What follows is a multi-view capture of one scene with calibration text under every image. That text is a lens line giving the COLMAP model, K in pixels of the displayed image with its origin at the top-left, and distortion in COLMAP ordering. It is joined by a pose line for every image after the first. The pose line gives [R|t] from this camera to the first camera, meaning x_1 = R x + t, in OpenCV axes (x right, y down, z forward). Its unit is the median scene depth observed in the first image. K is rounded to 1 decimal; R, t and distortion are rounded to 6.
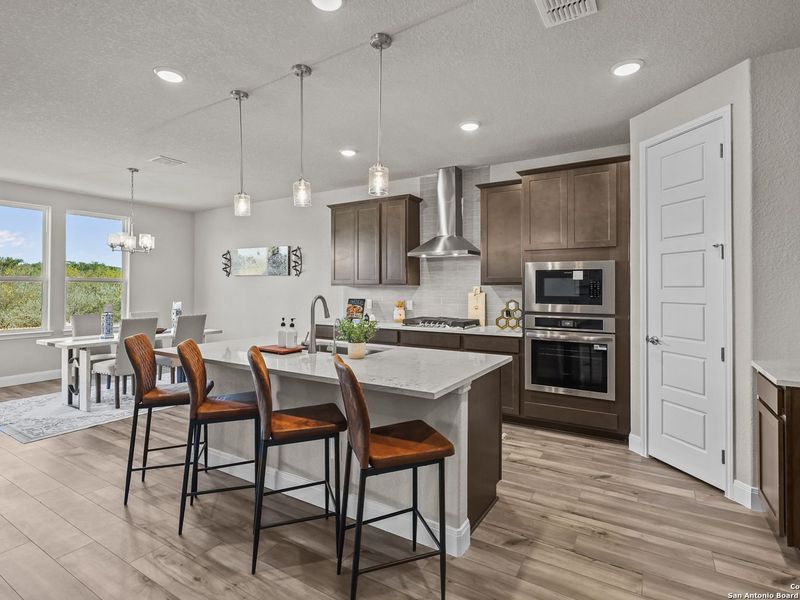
lens RADIAL K [[415.4, 0, 397.9], [0, 415.4, 287.8], [0, 0, 1]] dist [-0.001797, -0.000366]
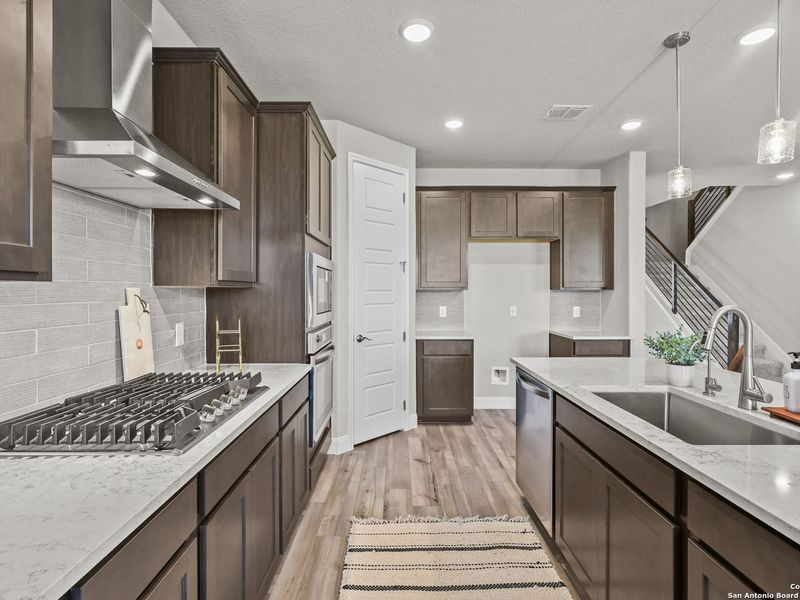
lens RADIAL K [[410.9, 0, 400.0], [0, 410.9, 300.0], [0, 0, 1]] dist [-0.004638, 0.000455]
pose [[-0.531350, -0.019188, 0.846935, -0.321404], [-0.002350, 0.999773, 0.021176, -0.000764], [-0.847149, 0.009262, -0.531274, 1.291376]]
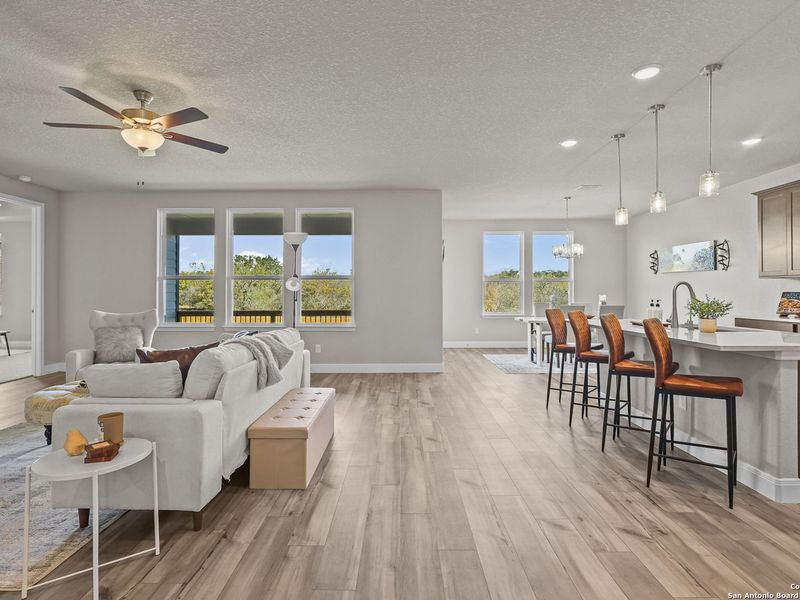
lens RADIAL K [[415.4, 0, 397.9], [0, 415.4, 287.8], [0, 0, 1]] dist [-0.001797, -0.000366]
pose [[0.520161, -0.012355, -0.853979, 0.319810], [0.003137, 0.999916, -0.012556, 0.038445], [0.854062, 0.003852, 0.520156, -0.263453]]
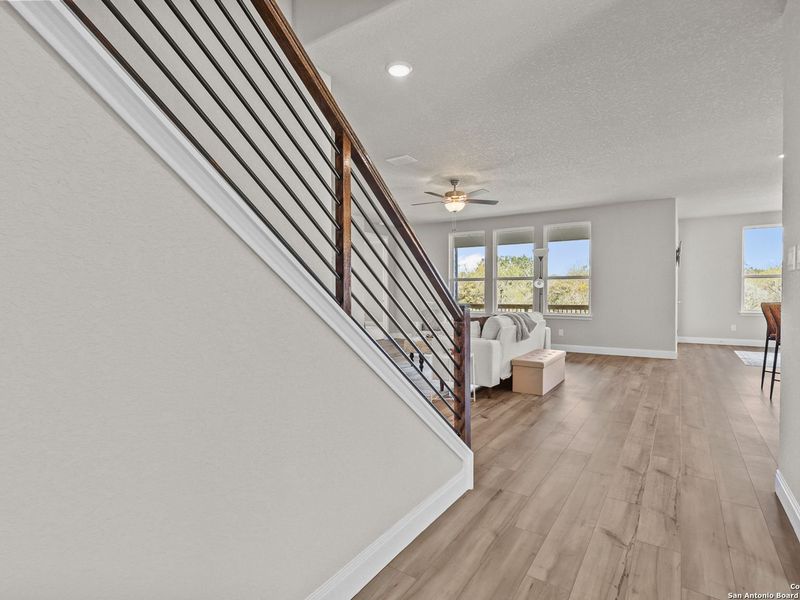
lens RADIAL K [[410.9, 0, 400.0], [0, 410.9, 300.0], [0, 0, 1]] dist [-0.004638, 0.000455]
pose [[-0.047088, 0.018452, -0.998720, 0.898667], [0.003925, 0.999825, 0.018287, 0.047781], [0.998883, -0.003059, -0.047152, -0.405128]]
